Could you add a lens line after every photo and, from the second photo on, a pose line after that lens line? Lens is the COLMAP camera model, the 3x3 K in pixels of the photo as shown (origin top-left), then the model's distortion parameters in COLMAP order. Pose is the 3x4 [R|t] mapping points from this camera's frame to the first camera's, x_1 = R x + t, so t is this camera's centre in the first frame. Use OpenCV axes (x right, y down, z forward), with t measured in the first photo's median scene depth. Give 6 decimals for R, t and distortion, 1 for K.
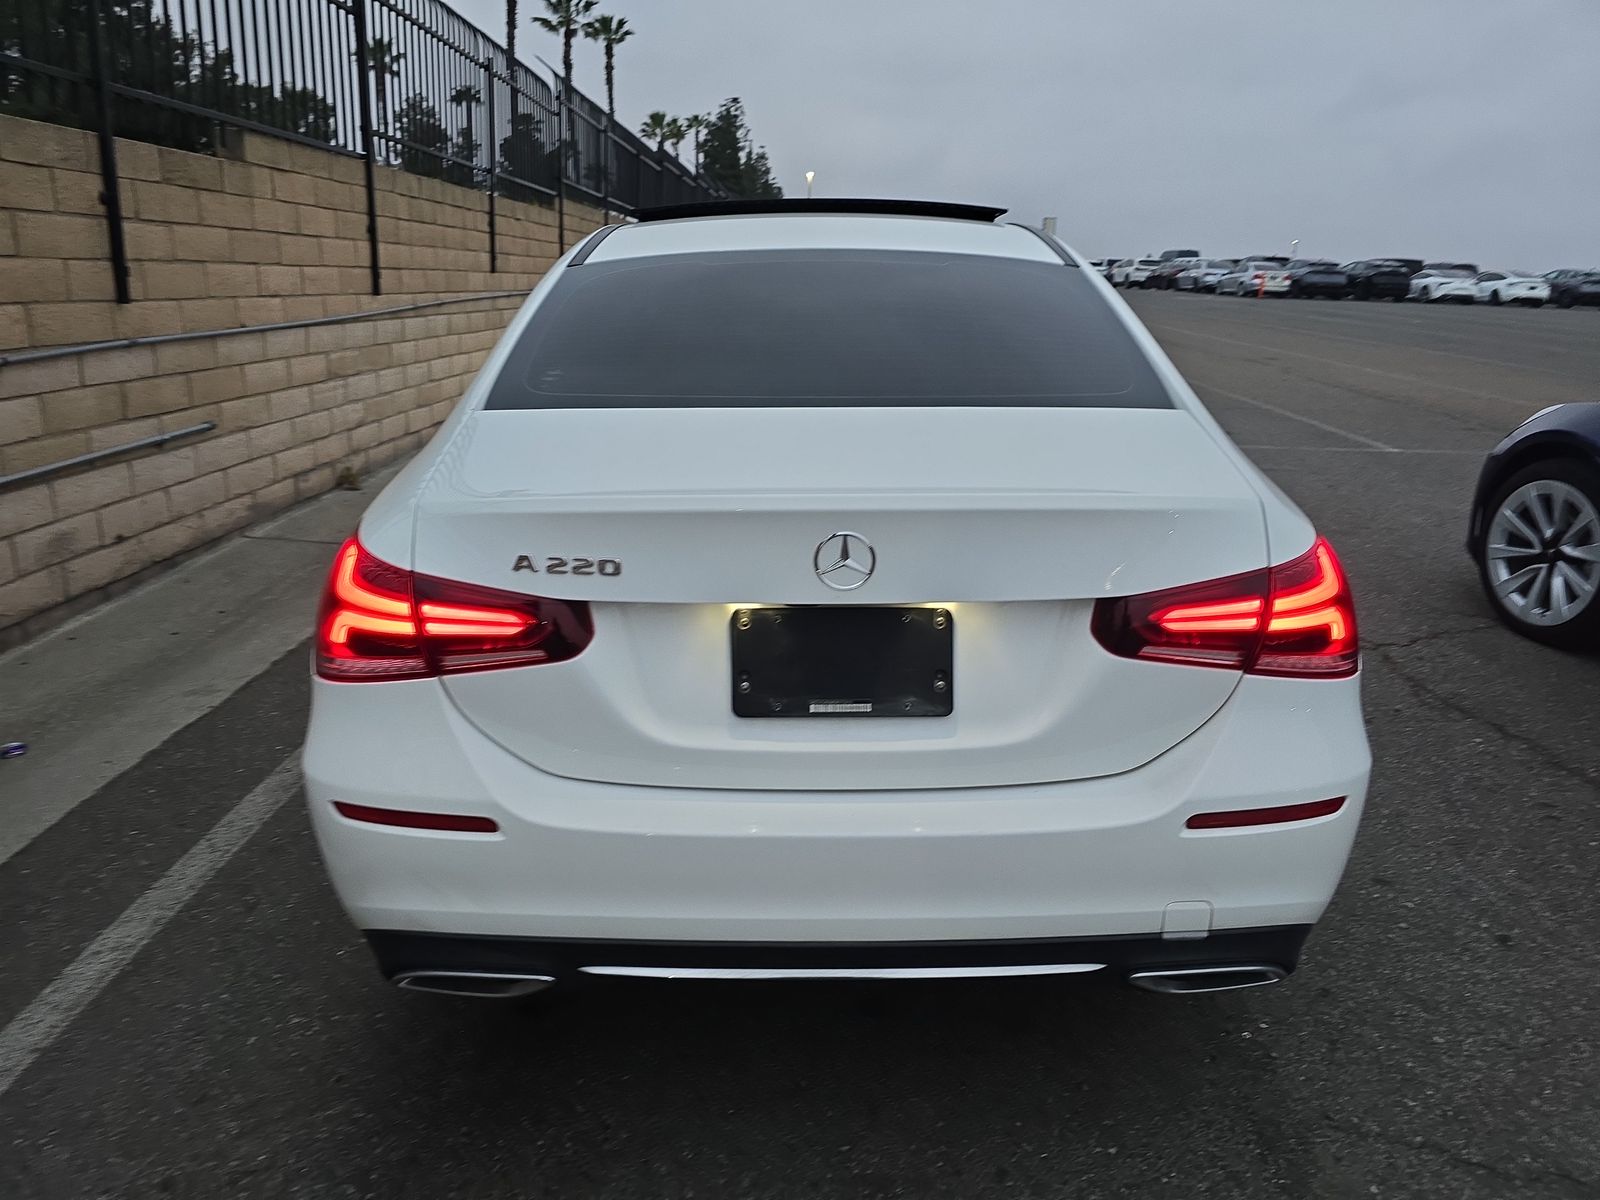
lens RADIAL K [[1071.5, 0, 802.2], [0, 1071.5, 595.2], [0, 0, 1]] dist [0.050934, -0.037374]
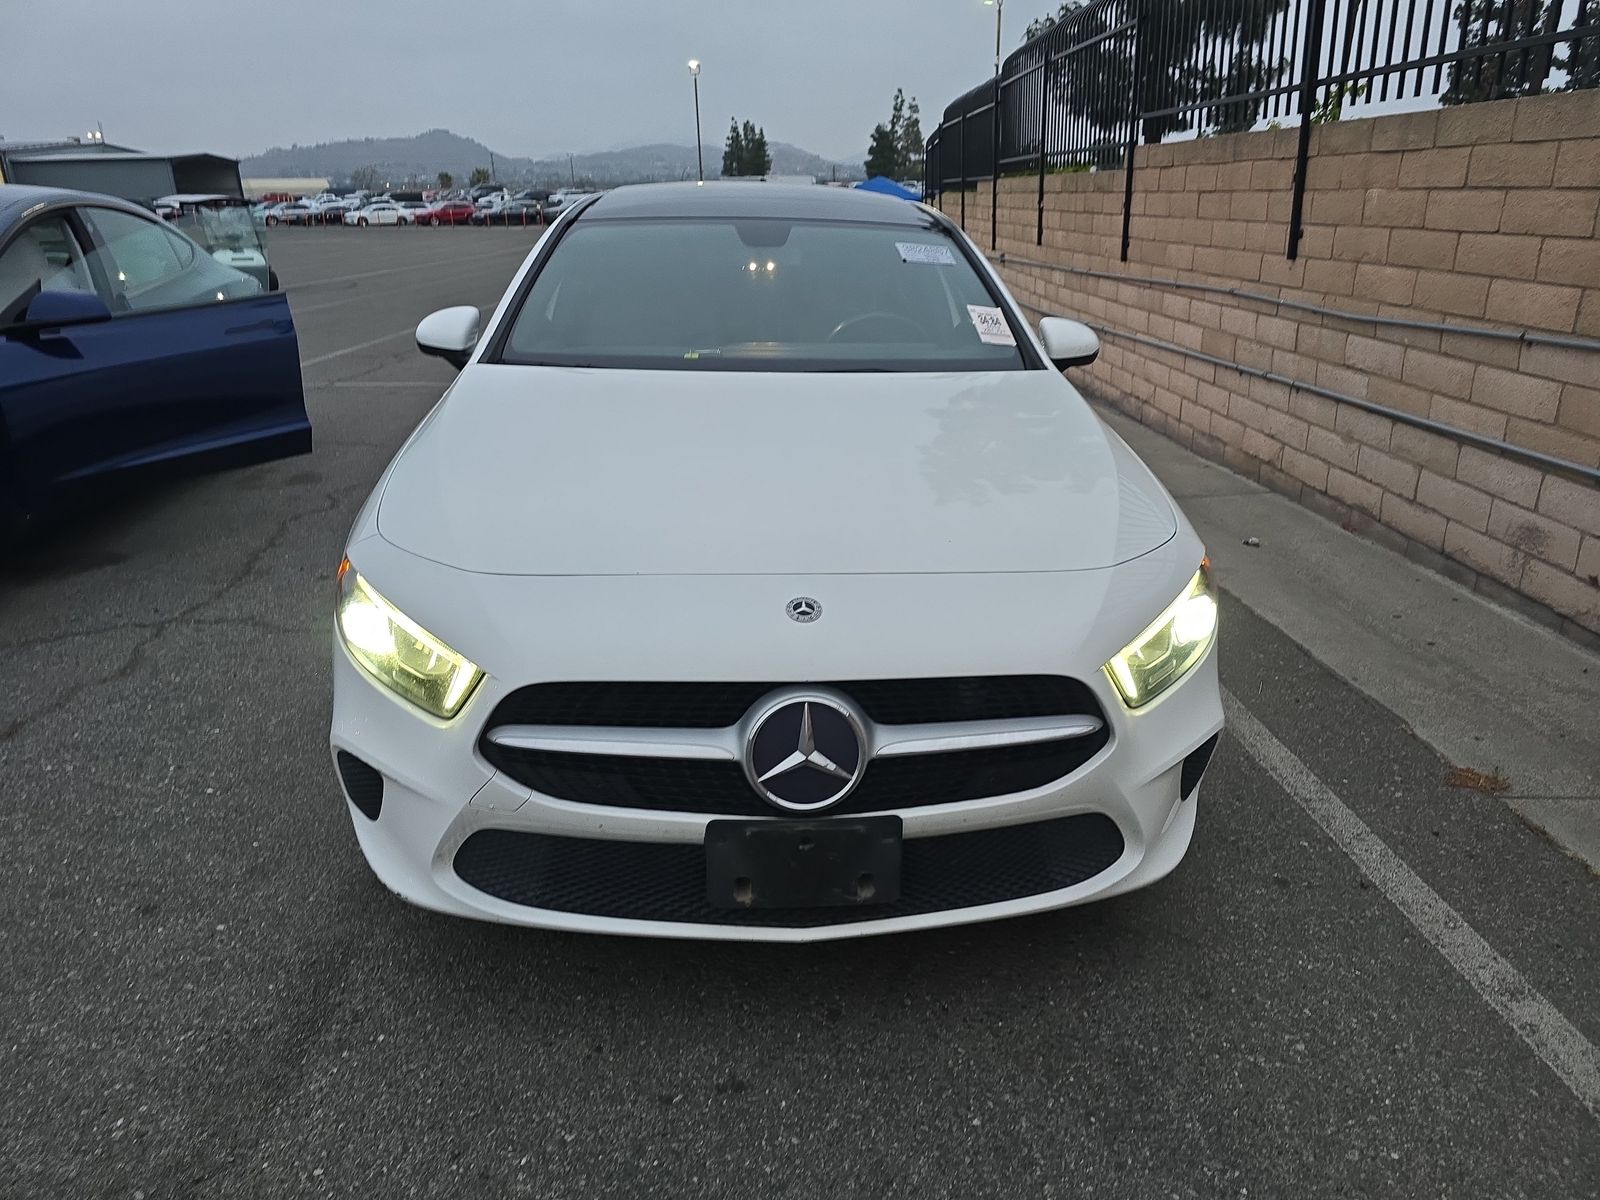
lens RADIAL K [[1071.5, 0, 807.8], [0, 1071.5, 602.5], [0, 0, 1]] dist [0.050934, -0.037374]
pose [[-0.997528, 0.004270, -0.070139, 0.033186], [-0.038873, 0.797979, 0.601431, -0.561079], [0.058537, 0.602671, -0.795840, 1.775922]]
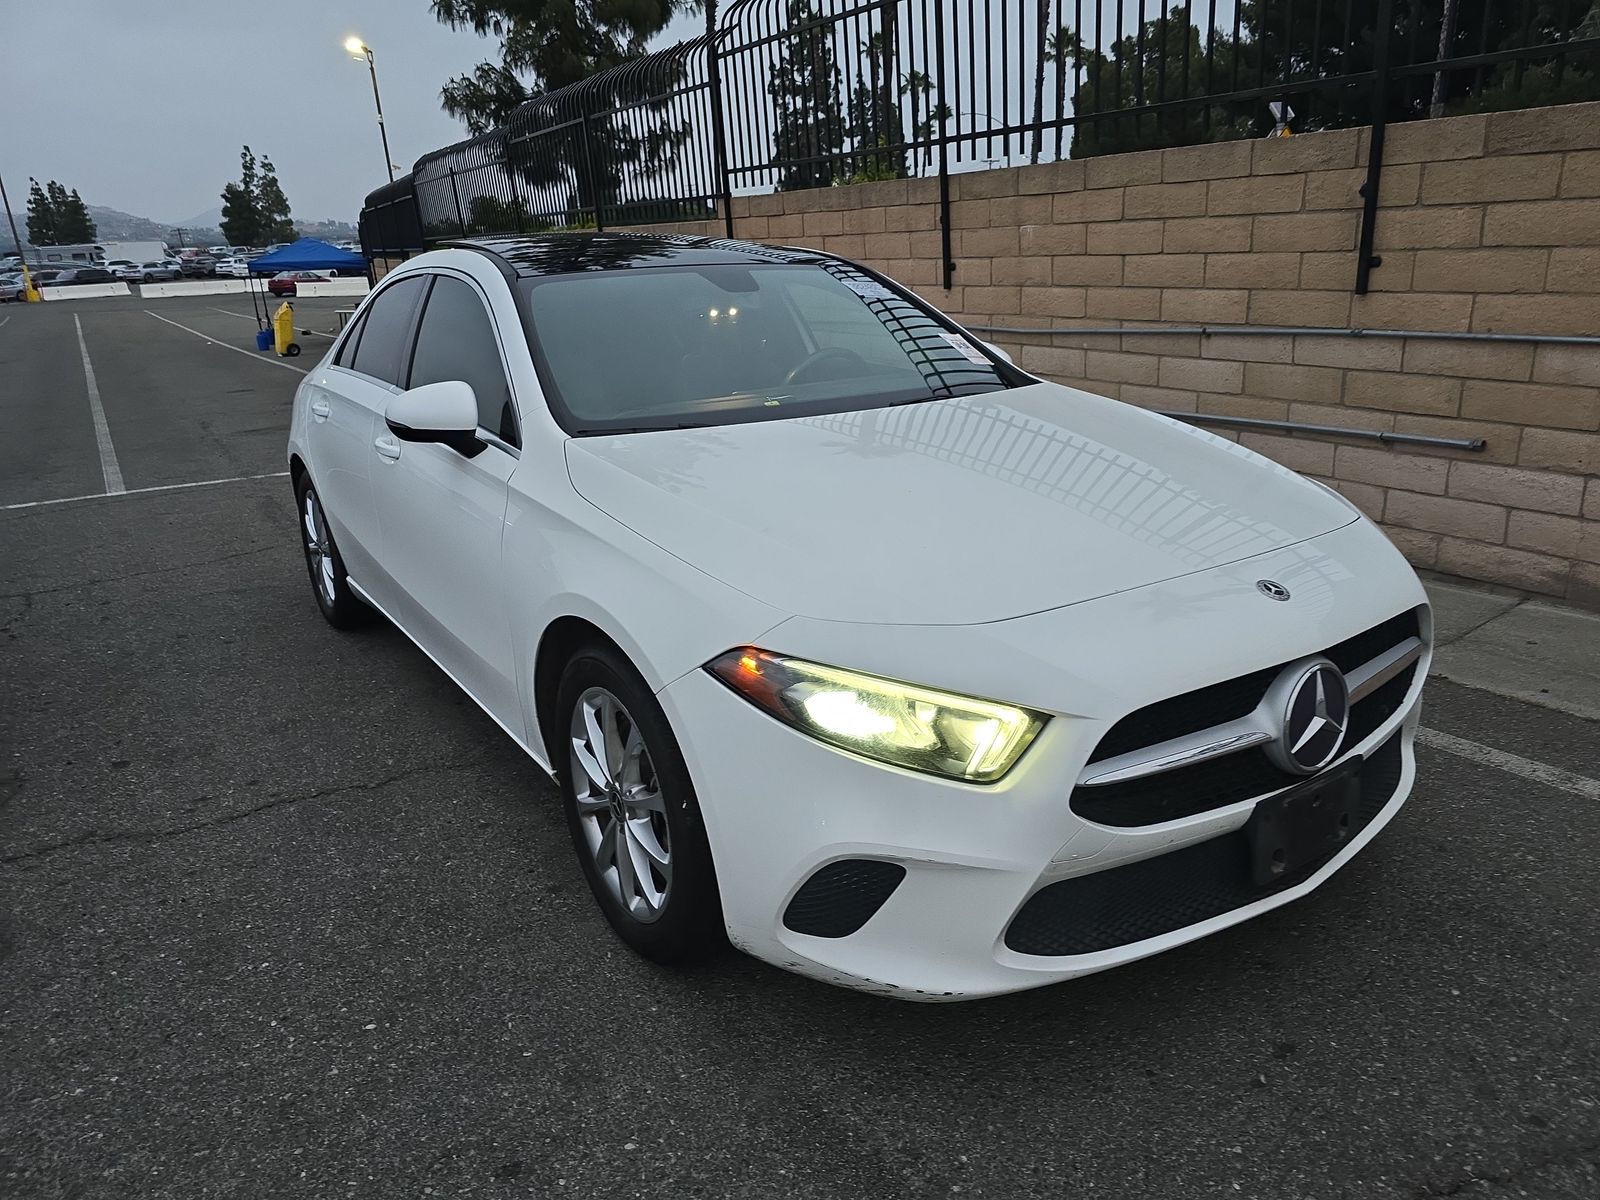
lens RADIAL K [[1071.5, 0, 805.1], [0, 1071.5, 605.4], [0, 0, 1]] dist [0.050934, -0.037374]
pose [[-0.827439, 0.192485, -0.527535, 0.422772], [-0.136694, 0.842122, 0.521675, -0.512075], [0.544664, 0.503765, -0.670494, 1.643438]]
